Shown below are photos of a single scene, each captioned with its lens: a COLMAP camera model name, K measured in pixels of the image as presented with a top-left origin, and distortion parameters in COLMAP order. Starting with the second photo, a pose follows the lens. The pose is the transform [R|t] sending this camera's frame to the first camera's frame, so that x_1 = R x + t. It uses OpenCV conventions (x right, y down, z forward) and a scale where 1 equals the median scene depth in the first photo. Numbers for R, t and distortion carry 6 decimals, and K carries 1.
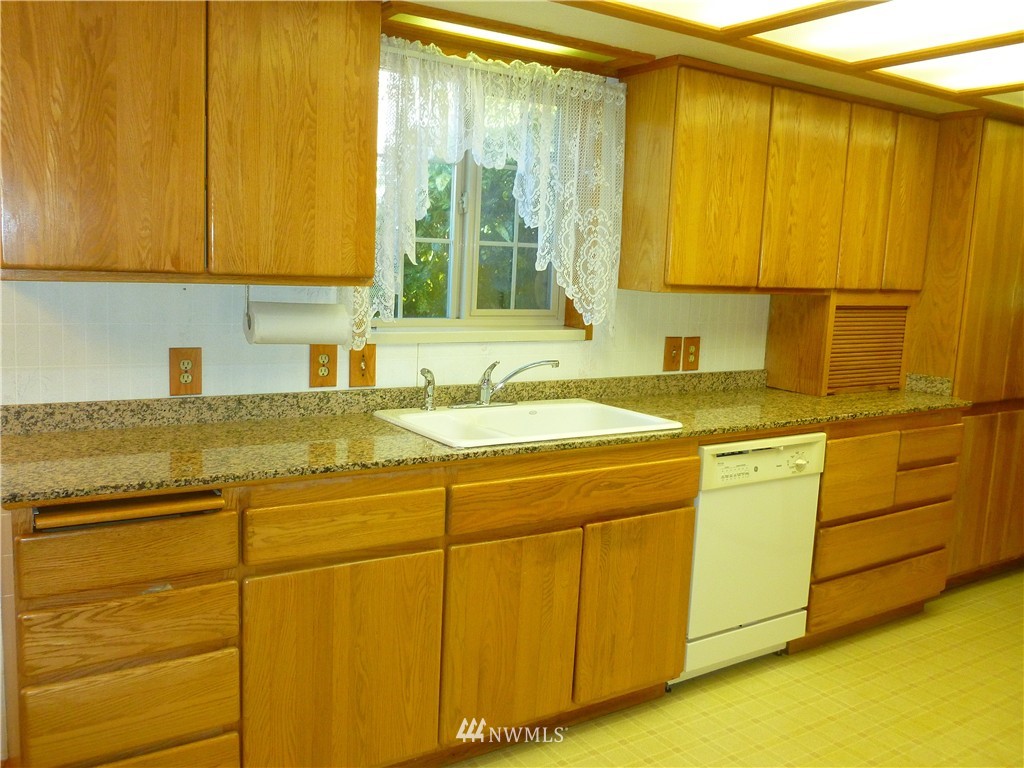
lens RADIAL K [[876.2, 0, 511.8], [0, 876.2, 383.7], [0, 0, 1]] dist [-0.003443, 0.000733]
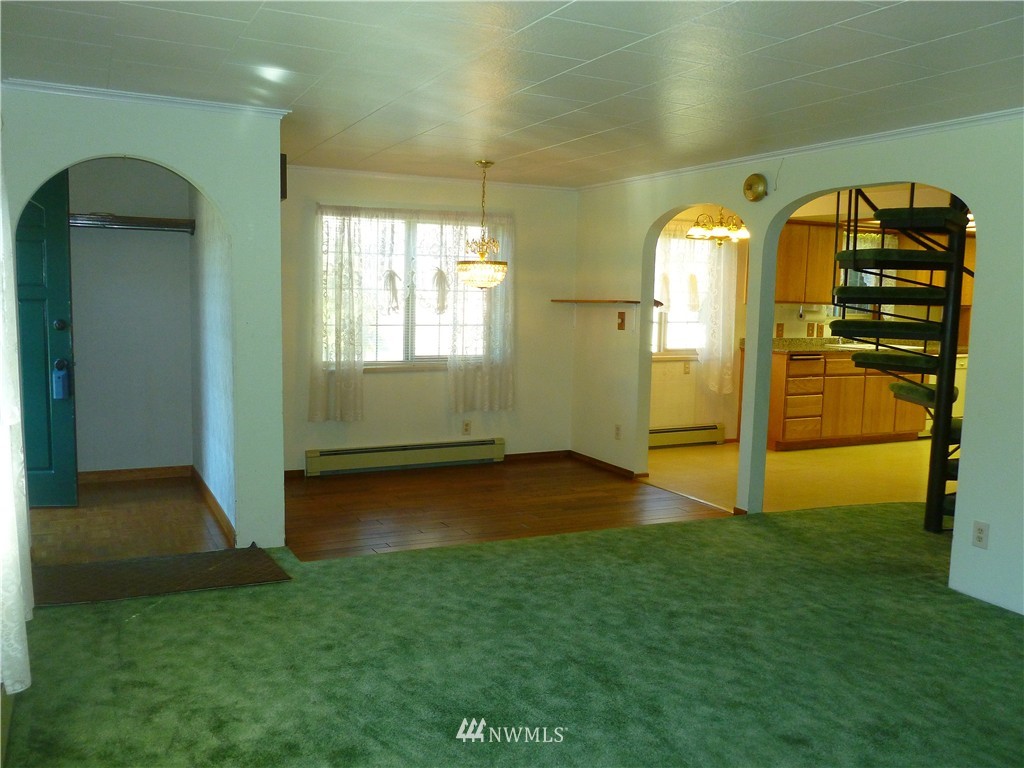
lens RADIAL K [[876.2, 0, 511.5], [0, 876.2, 384.7], [0, 0, 1]] dist [-0.003443, 0.000733]
pose [[0.991861, -0.019079, -0.125886, -1.256469], [0.014573, 0.999223, -0.036617, 0.392055], [0.126487, 0.034485, 0.991369, -3.266585]]
